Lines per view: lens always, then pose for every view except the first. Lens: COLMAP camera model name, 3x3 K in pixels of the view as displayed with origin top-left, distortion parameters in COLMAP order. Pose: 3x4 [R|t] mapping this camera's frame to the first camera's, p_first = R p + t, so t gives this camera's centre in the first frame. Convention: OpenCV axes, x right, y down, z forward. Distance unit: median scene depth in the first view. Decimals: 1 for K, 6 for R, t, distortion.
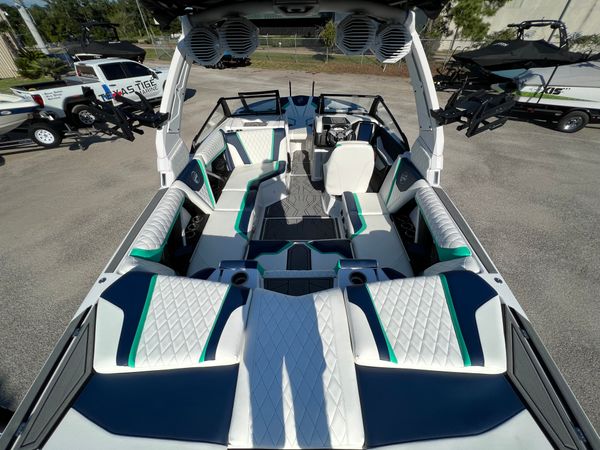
lens RADIAL K [[241.0, 0, 298.5], [0, 241.0, 221.5], [0, 0, 1]] dist [0.000054, 0.000847]
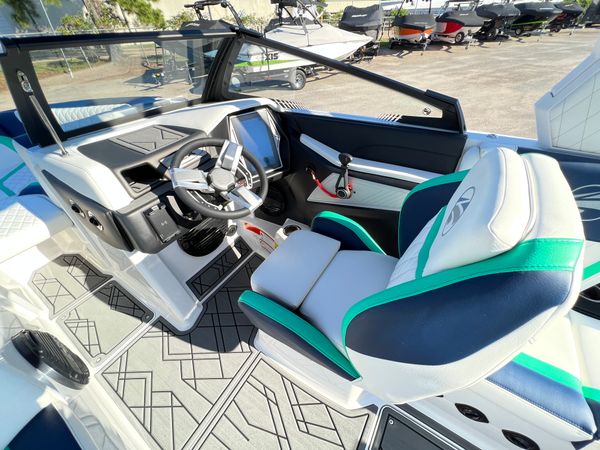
lens RADIAL K [[241.0, 0, 297.5], [0, 241.0, 226.6], [0, 0, 1]] dist [0.000054, 0.000847]
pose [[0.535950, -0.568316, 0.624319, 0.003552], [0.563671, 0.791409, 0.236532, -0.063042], [-0.628517, 0.225141, 0.744499, 0.144289]]
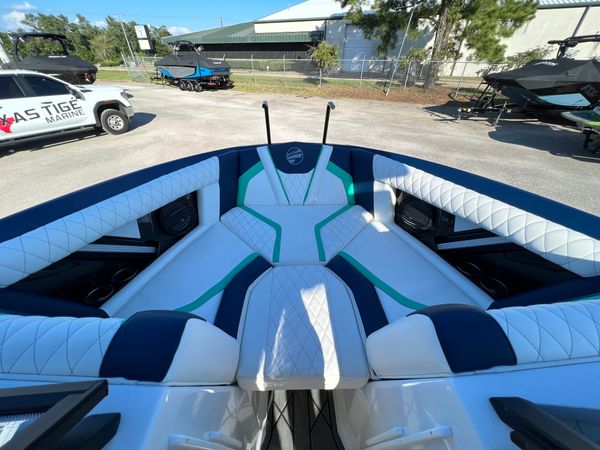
lens RADIAL K [[241.0, 0, 298.3], [0, 241.0, 220.5], [0, 0, 1]] dist [0.000054, 0.000847]
pose [[0.999183, -0.007490, 0.039717, -0.000394], [0.010870, 0.996271, -0.085591, -0.121067], [-0.038928, 0.085953, 0.995538, 0.212219]]
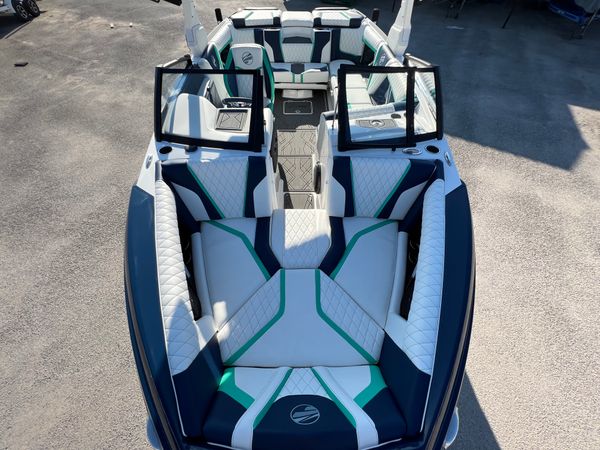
lens RADIAL K [[241.0, 0, 301.5], [0, 241.0, 225.2], [0, 0, 1]] dist [0.000054, 0.000847]
pose [[-0.999631, 0.018322, -0.020030, 0.003704], [-0.021118, -0.061262, 0.997898, -0.213985], [0.017056, 0.997954, 0.061627, 0.261913]]
